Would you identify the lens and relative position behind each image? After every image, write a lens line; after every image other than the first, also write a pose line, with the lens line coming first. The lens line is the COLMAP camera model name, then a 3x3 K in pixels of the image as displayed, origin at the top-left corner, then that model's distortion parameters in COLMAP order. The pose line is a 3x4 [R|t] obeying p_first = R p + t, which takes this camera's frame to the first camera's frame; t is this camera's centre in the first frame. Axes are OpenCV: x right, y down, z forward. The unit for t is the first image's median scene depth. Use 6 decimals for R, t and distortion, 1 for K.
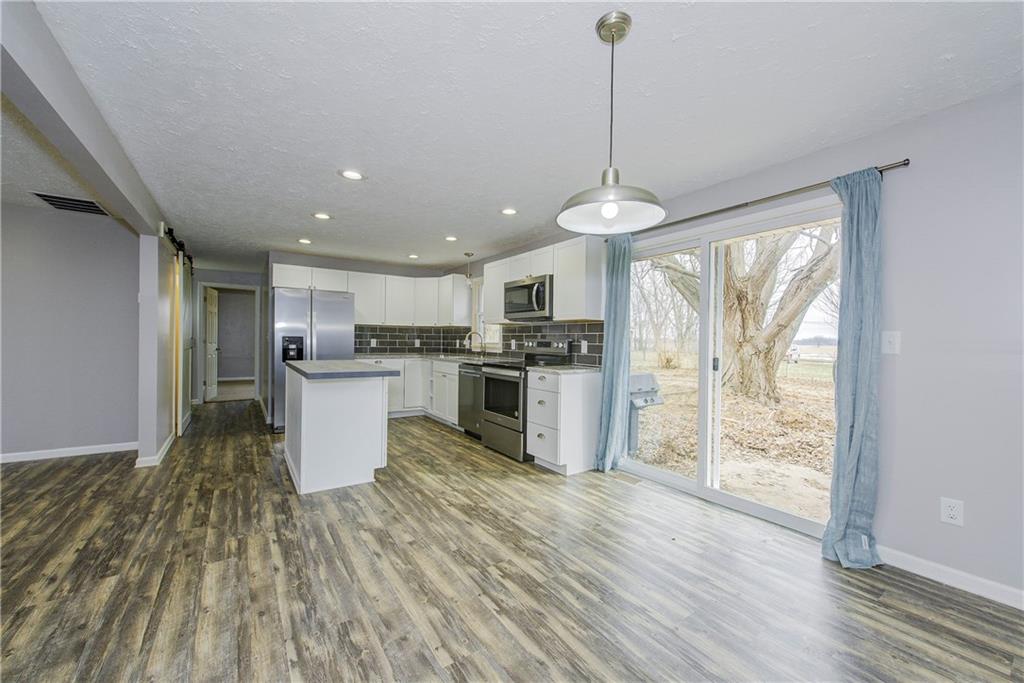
lens RADIAL K [[408.5, 0, 519.1], [0, 408.5, 341.4], [0, 0, 1]] dist [0.005718, -0.001024]
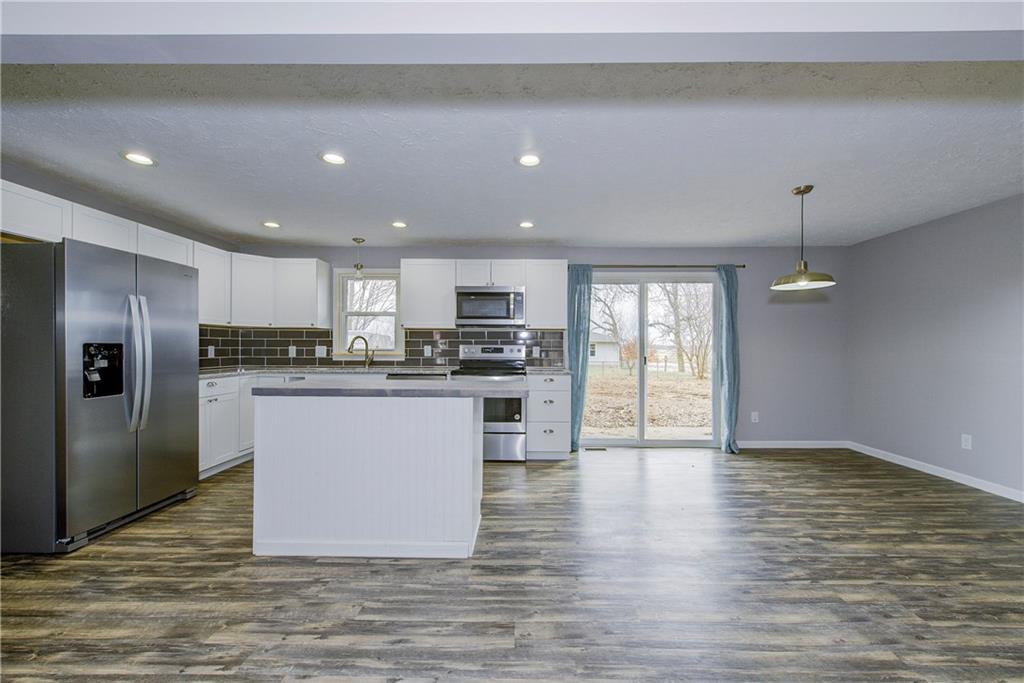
lens RADIAL K [[408.5, 0, 521.8], [0, 408.5, 347.6], [0, 0, 1]] dist [0.005718, -0.001024]
pose [[0.567807, -0.013352, 0.823053, -0.965397], [0.005223, 0.999907, 0.012618, -0.015926], [-0.823145, -0.002866, 0.567824, 0.440586]]
